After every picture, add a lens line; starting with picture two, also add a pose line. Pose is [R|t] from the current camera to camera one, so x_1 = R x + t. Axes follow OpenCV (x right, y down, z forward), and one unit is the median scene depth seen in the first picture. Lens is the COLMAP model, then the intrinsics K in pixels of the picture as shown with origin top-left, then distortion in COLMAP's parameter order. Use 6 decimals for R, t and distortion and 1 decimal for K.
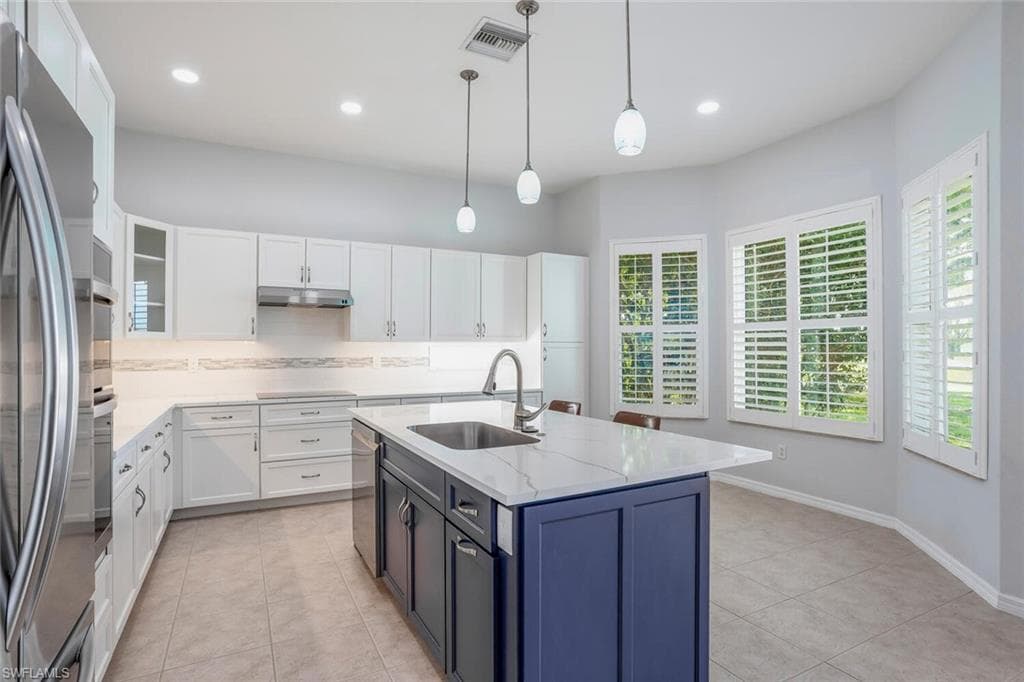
lens RADIAL K [[530.3, 0, 504.3], [0, 530.3, 356.6], [0, 0, 1]] dist [-0.051154, 0.027241]
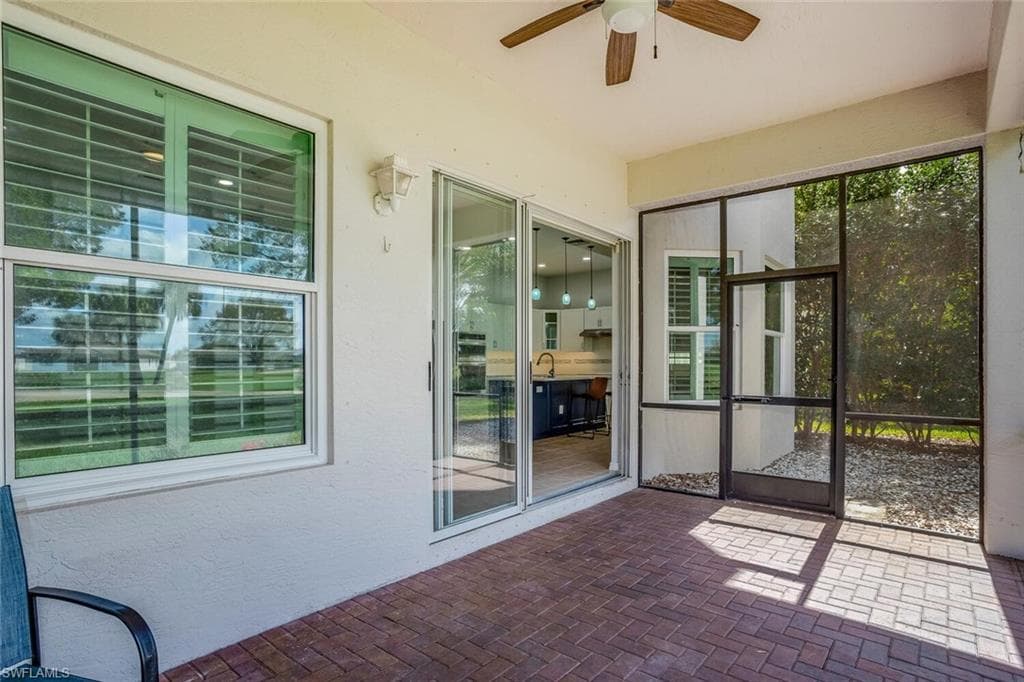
lens RADIAL K [[530.3, 0, 504.3], [0, 530.3, 356.6], [0, 0, 1]] dist [-0.051154, 0.027241]
pose [[0.388281, -0.006394, -0.921519, 1.523579], [-0.020086, 0.999680, -0.015399, 0.036183], [0.921322, 0.024489, 0.388028, -0.287664]]
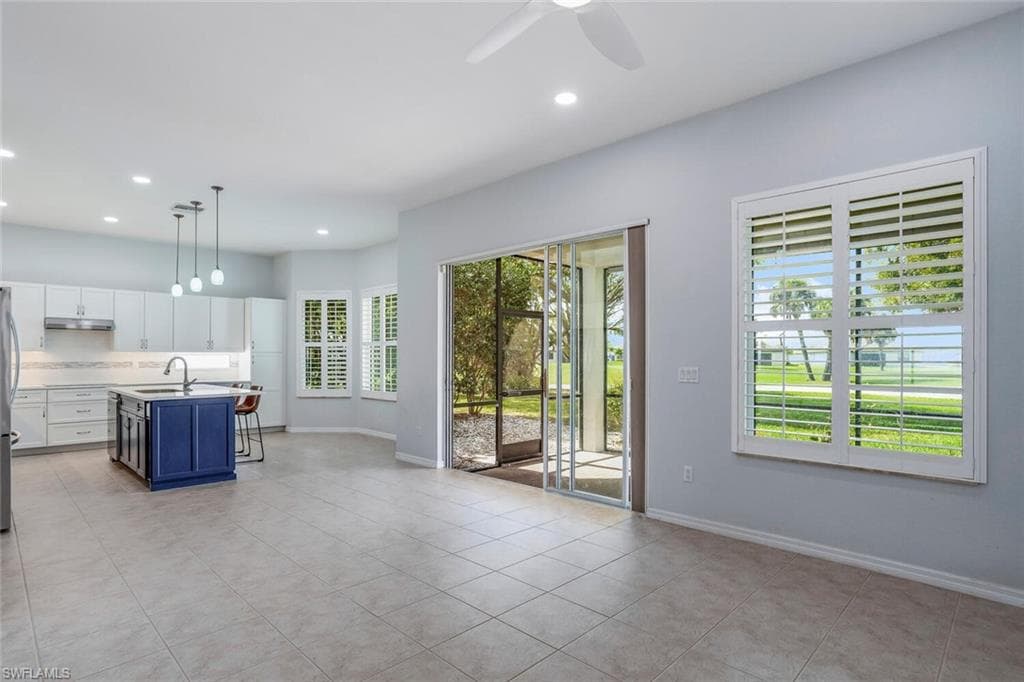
lens RADIAL K [[530.3, 0, 504.3], [0, 530.3, 356.6], [0, 0, 1]] dist [-0.051154, 0.027241]
pose [[0.951529, -0.000524, 0.307559, 0.343411], [0.006299, 0.999822, -0.017784, 0.021447], [-0.307495, 0.018859, 0.951363, -0.848558]]
